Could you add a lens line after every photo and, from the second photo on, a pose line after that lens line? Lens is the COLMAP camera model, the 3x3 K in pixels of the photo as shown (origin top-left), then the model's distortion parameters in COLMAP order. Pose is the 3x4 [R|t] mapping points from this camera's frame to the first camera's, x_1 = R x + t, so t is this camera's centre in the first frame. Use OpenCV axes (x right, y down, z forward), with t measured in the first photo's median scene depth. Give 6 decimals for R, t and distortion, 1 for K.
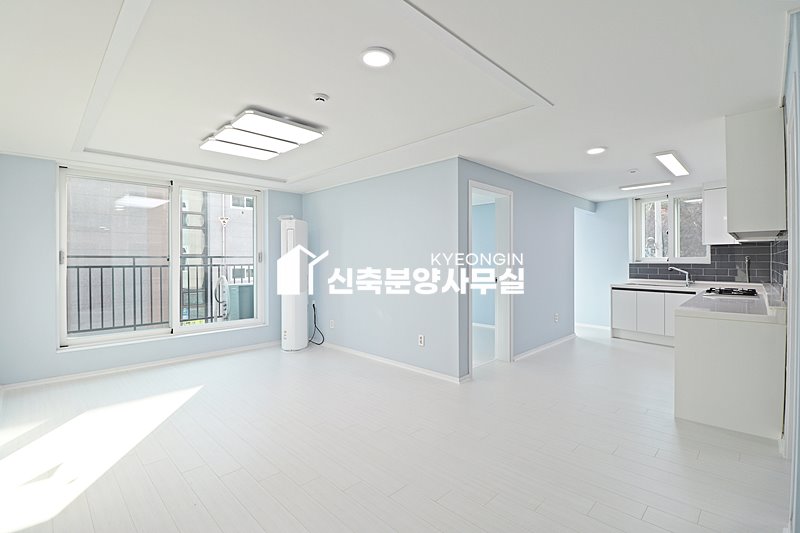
lens RADIAL K [[375.6, 0, 399.8], [0, 375.6, 264.8], [0, 0, 1]] dist [-0.004799, -0.008318]
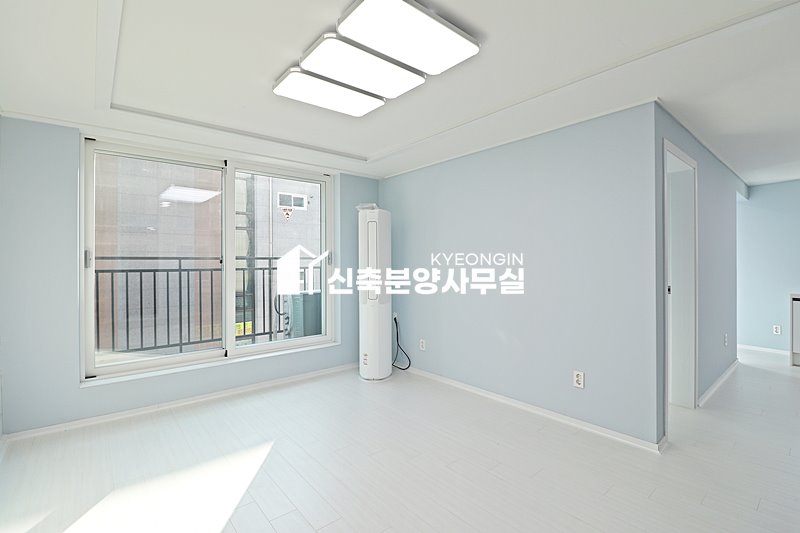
lens RADIAL K [[375.6, 0, 399.8], [0, 375.6, 265.9], [0, 0, 1]] dist [-0.004799, -0.008318]
pose [[0.995794, -0.001133, -0.091612, -0.162516], [0.000906, 0.999996, -0.002515, -0.002162], [0.091615, 0.002422, 0.995792, 0.235616]]
